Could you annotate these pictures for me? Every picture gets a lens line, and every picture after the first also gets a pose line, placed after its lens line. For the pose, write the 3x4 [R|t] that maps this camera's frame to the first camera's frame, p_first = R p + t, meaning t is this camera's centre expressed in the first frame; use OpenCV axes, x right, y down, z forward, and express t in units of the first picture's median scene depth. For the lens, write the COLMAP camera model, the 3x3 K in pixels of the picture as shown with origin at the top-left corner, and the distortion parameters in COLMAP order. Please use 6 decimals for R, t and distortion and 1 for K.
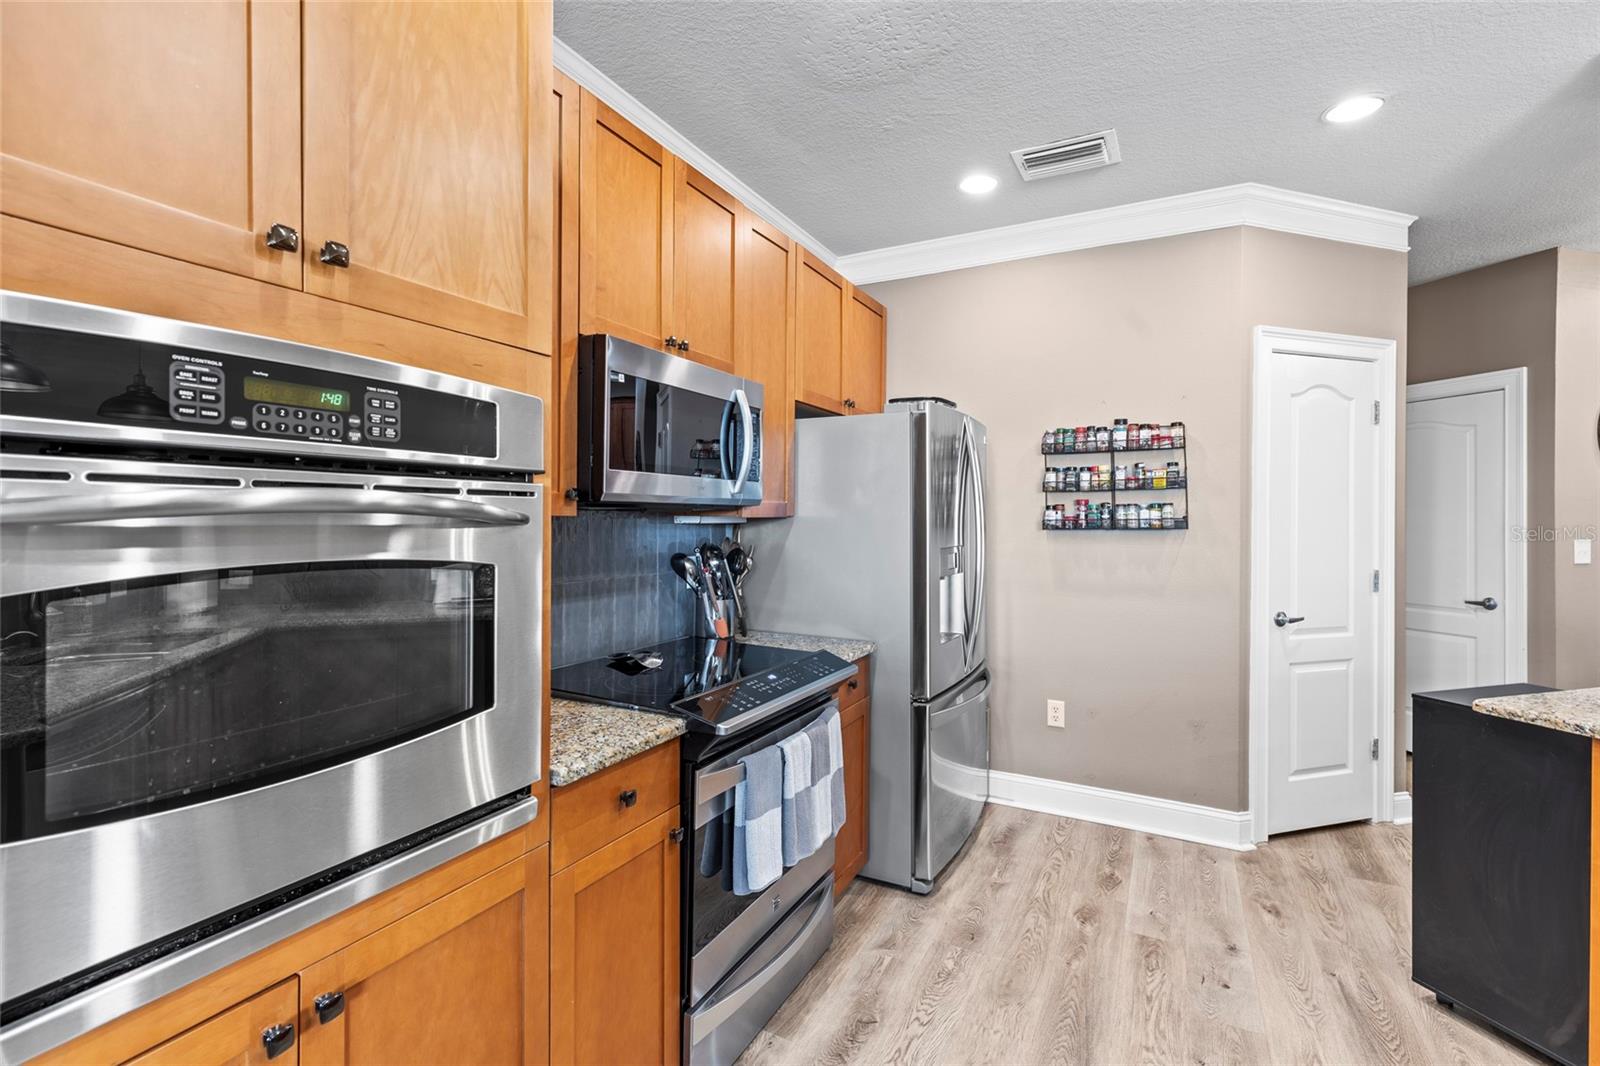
lens RADIAL K [[730.0, 0, 795.2], [0, 730.0, 531.8], [0, 0, 1]] dist [0.003589, 0.000116]
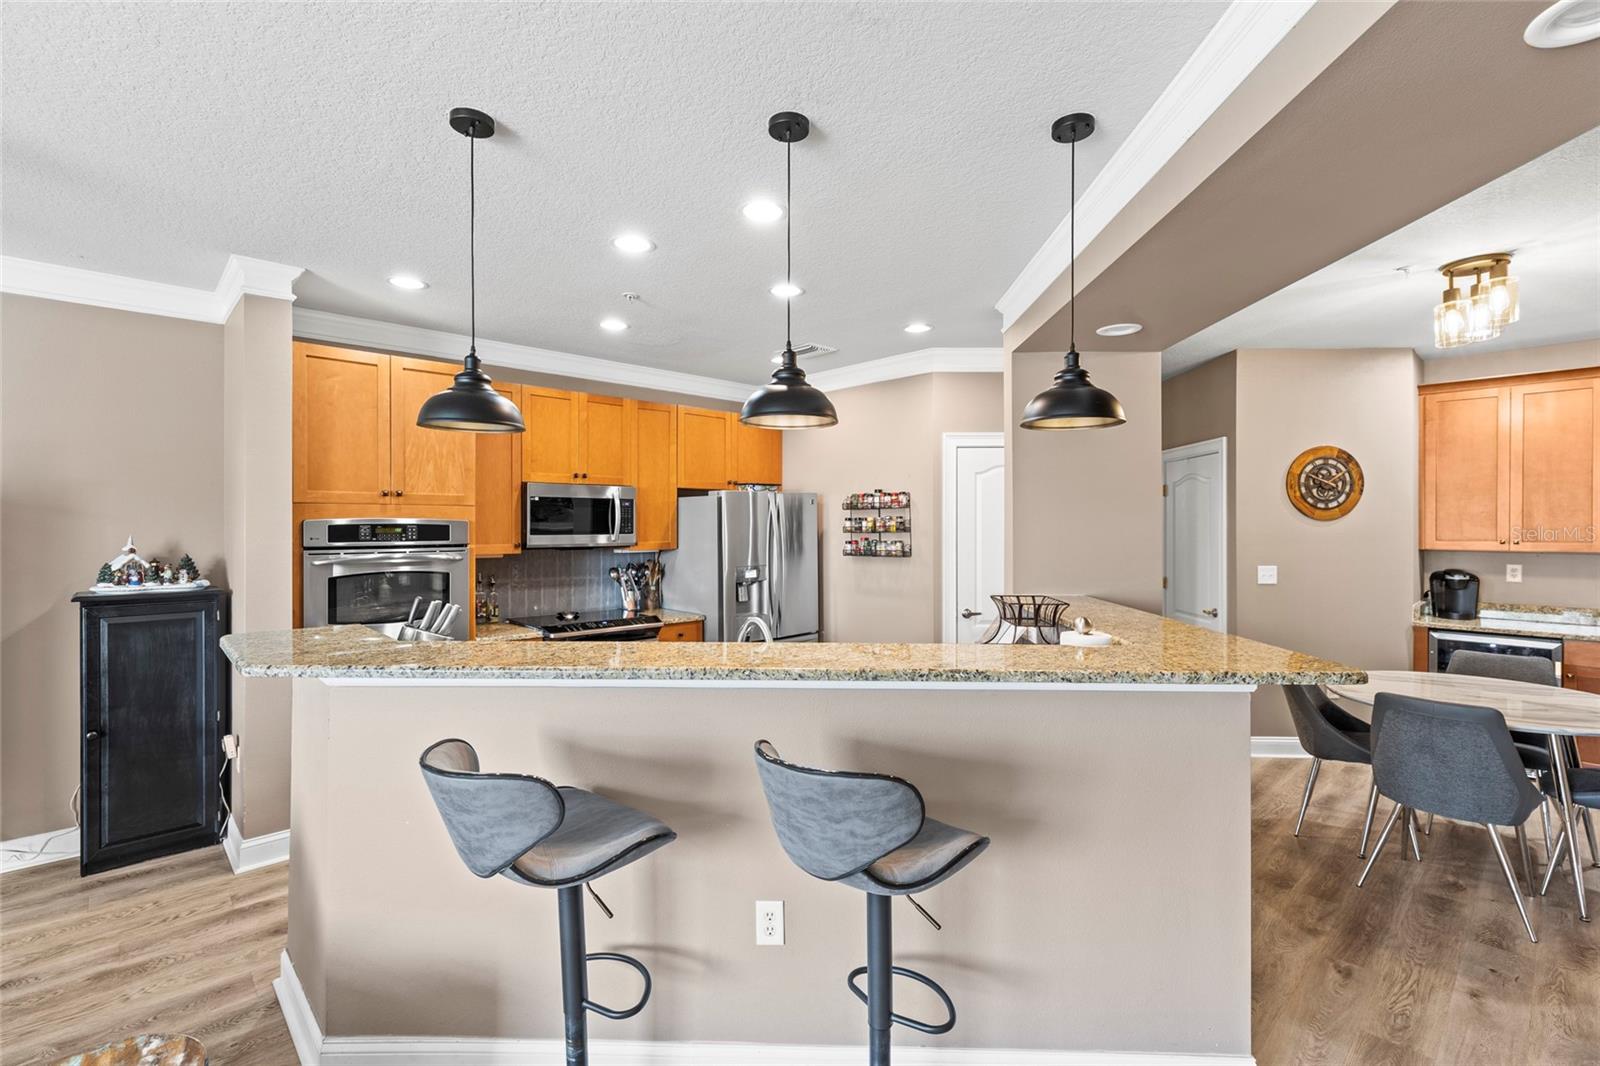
lens RADIAL K [[720.8, 0, 796.9], [0, 720.8, 529.1], [0, 0, 1]] dist [0.004348, 0.000872]
pose [[0.943797, -0.004154, -0.330500, 0.829793], [-0.001179, 0.999872, -0.015933, -0.039343], [0.330524, 0.015427, 0.943672, -0.607525]]
